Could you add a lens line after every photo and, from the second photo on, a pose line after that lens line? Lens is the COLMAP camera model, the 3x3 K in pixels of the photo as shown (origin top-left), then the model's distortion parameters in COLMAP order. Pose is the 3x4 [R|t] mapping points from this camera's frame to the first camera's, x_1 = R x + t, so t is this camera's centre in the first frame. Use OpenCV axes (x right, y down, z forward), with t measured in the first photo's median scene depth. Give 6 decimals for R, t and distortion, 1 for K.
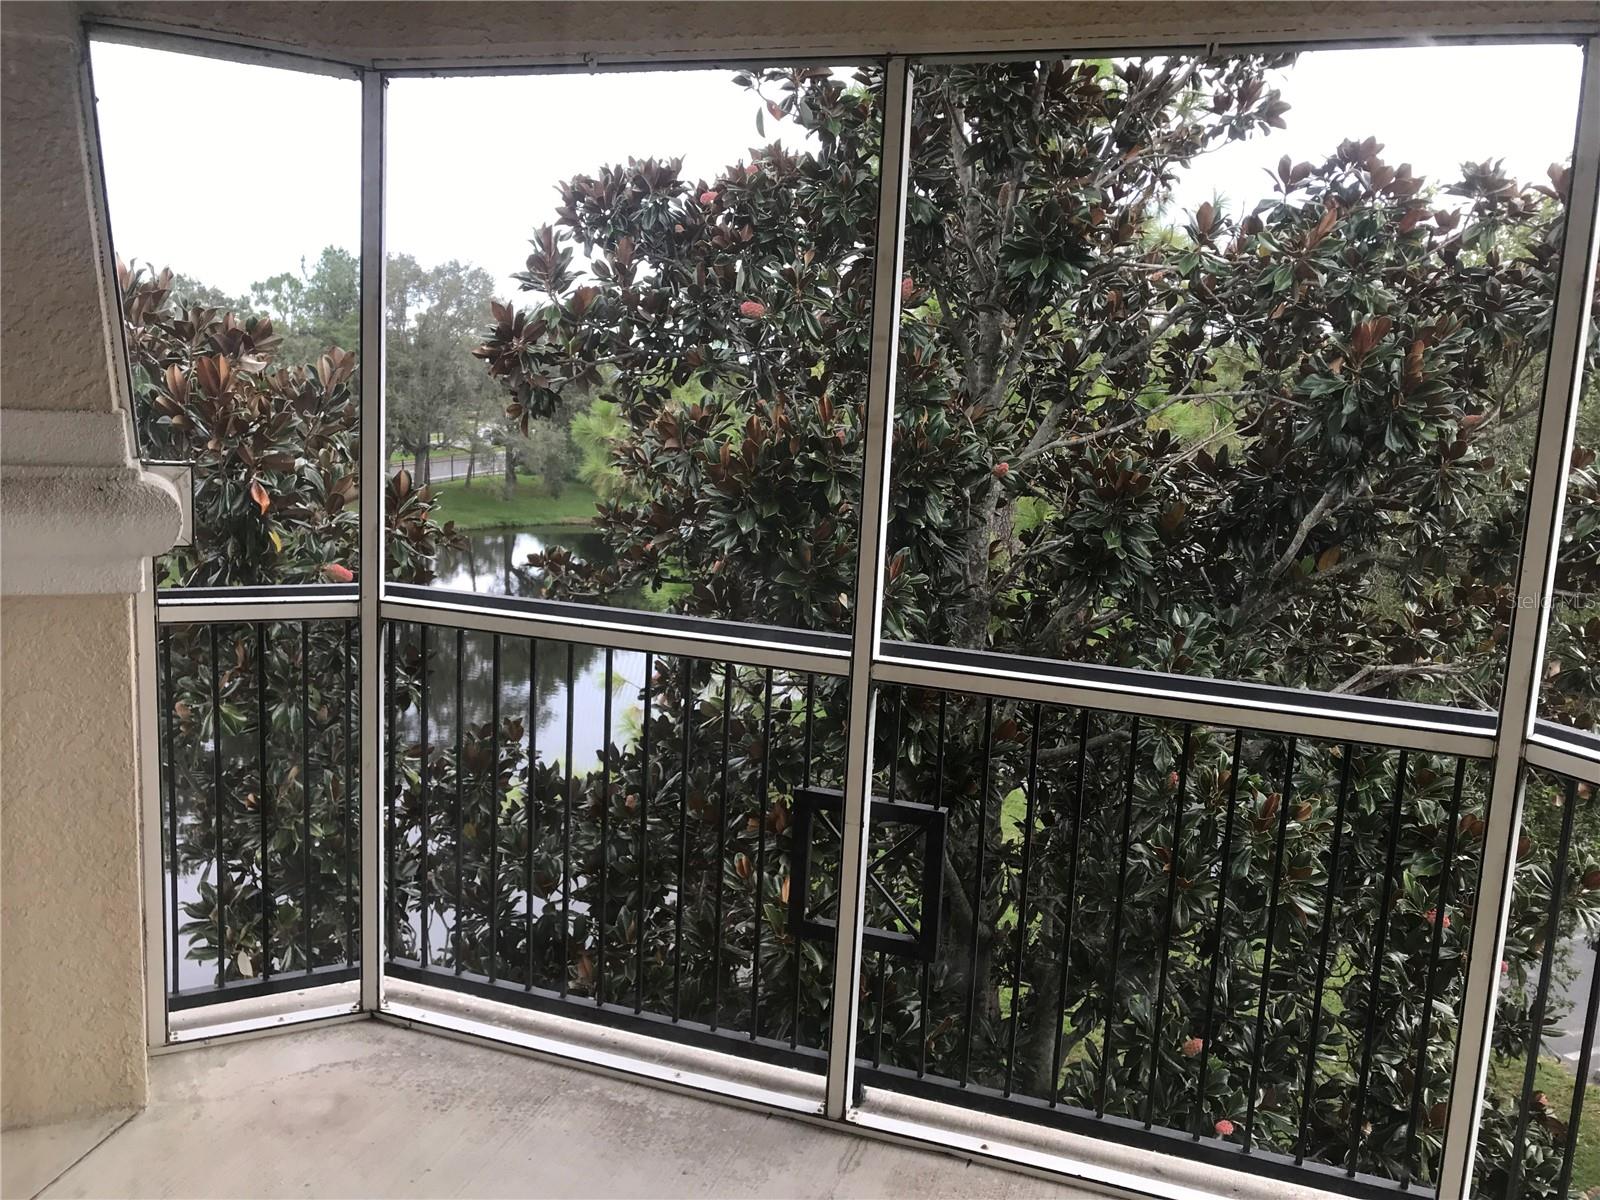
lens RADIAL K [[1323.3, 0, 800.5], [0, 1323.3, 611.1], [0, 0, 1]] dist [0.023657, 0.012289]
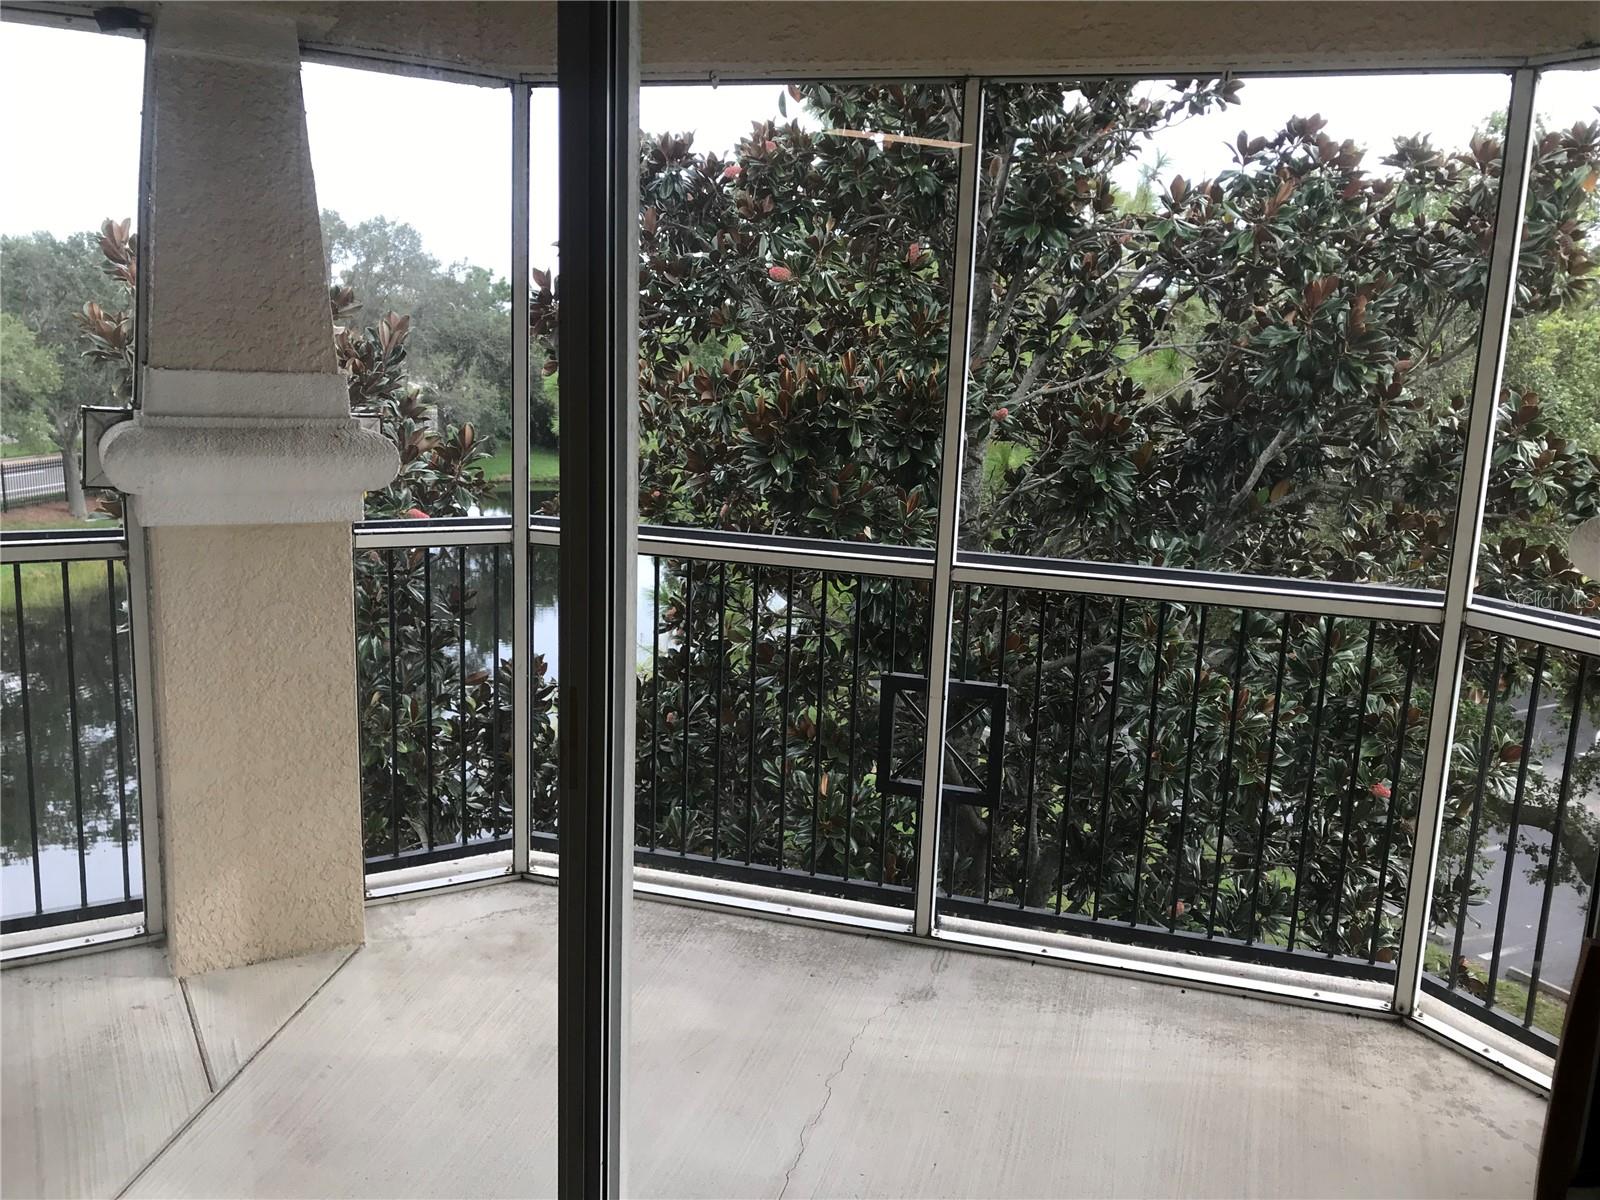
lens RADIAL K [[1318.8, 0, 800.0], [0, 1318.8, 610.4], [0, 0, 1]] dist [0.029775, -0.007644]
pose [[0.998499, -0.022754, 0.049823, -0.075069], [0.021046, 0.999182, 0.034546, 0.016838], [-0.050568, -0.033445, 0.998160, -0.115778]]
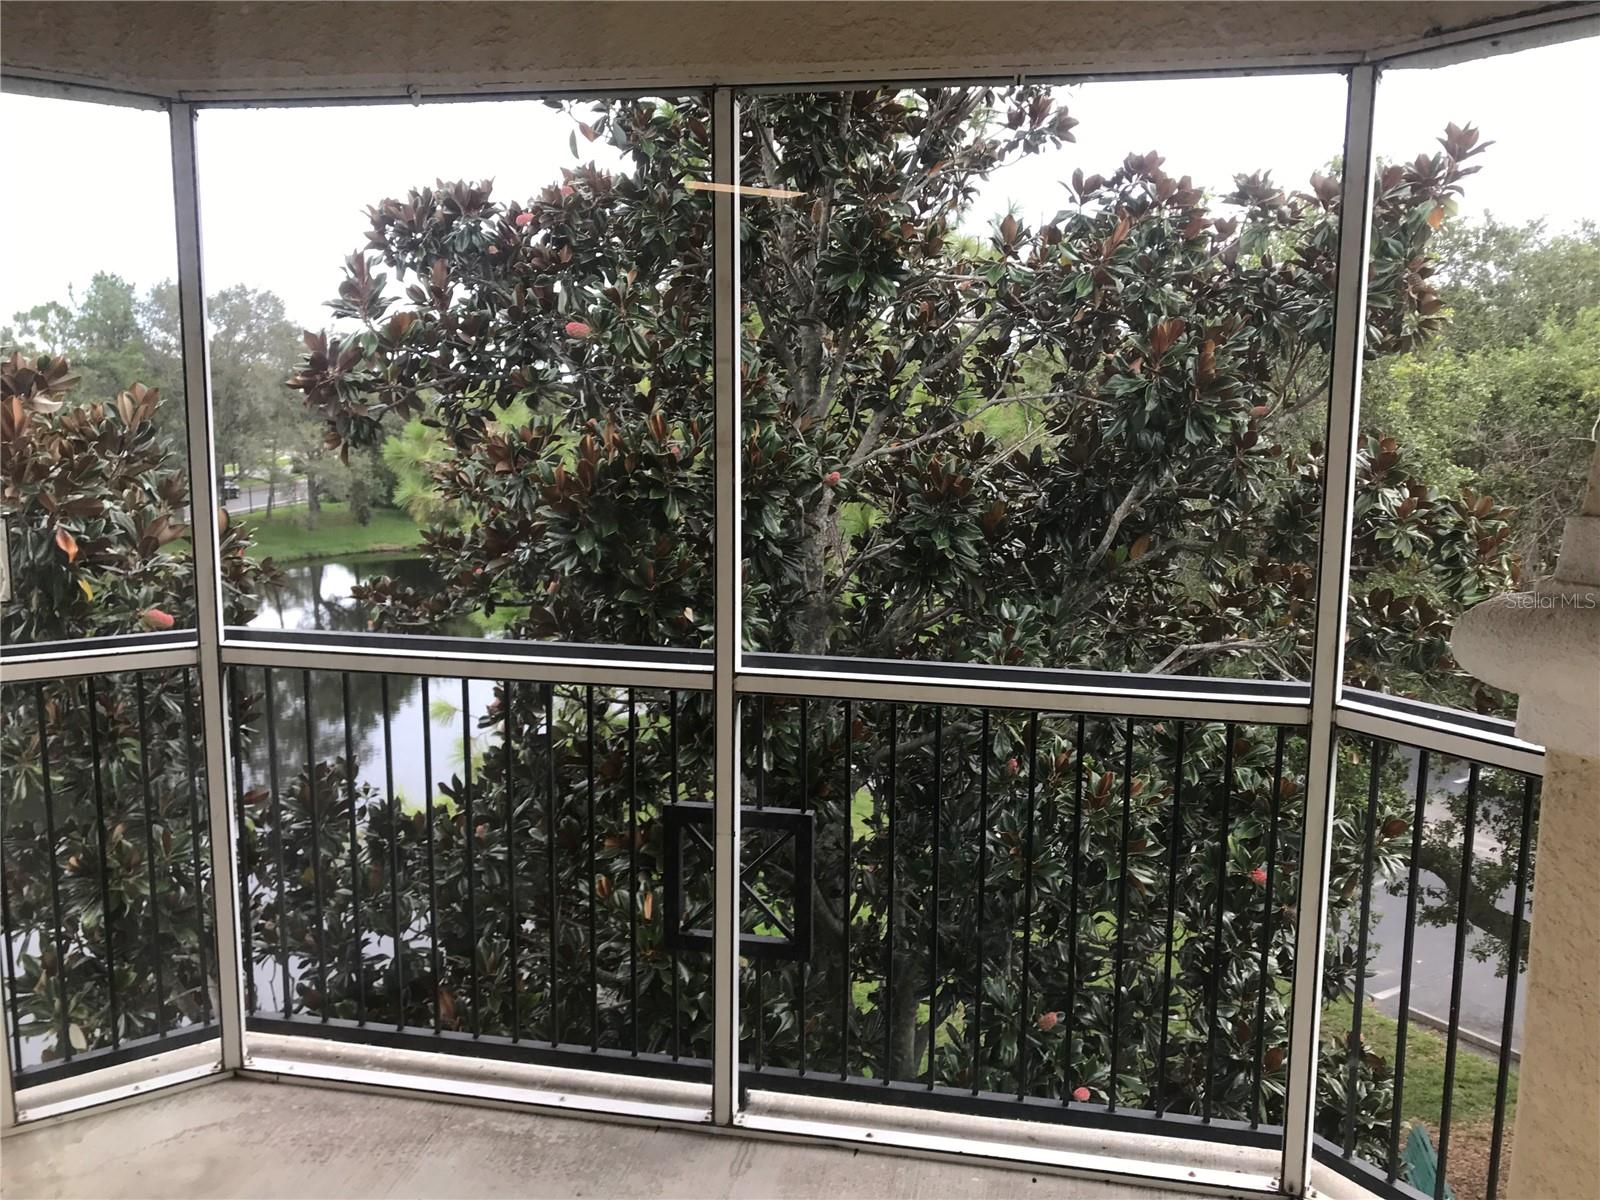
lens RADIAL K [[1319.3, 0, 798.0], [0, 1319.3, 610.4], [0, 0, 1]] dist [0.048555, -0.049362]
pose [[0.989756, -0.060895, 0.129128, -0.012742], [0.061918, 0.998074, -0.003919, -0.002023], [-0.128641, 0.011874, 0.991620, -0.011348]]
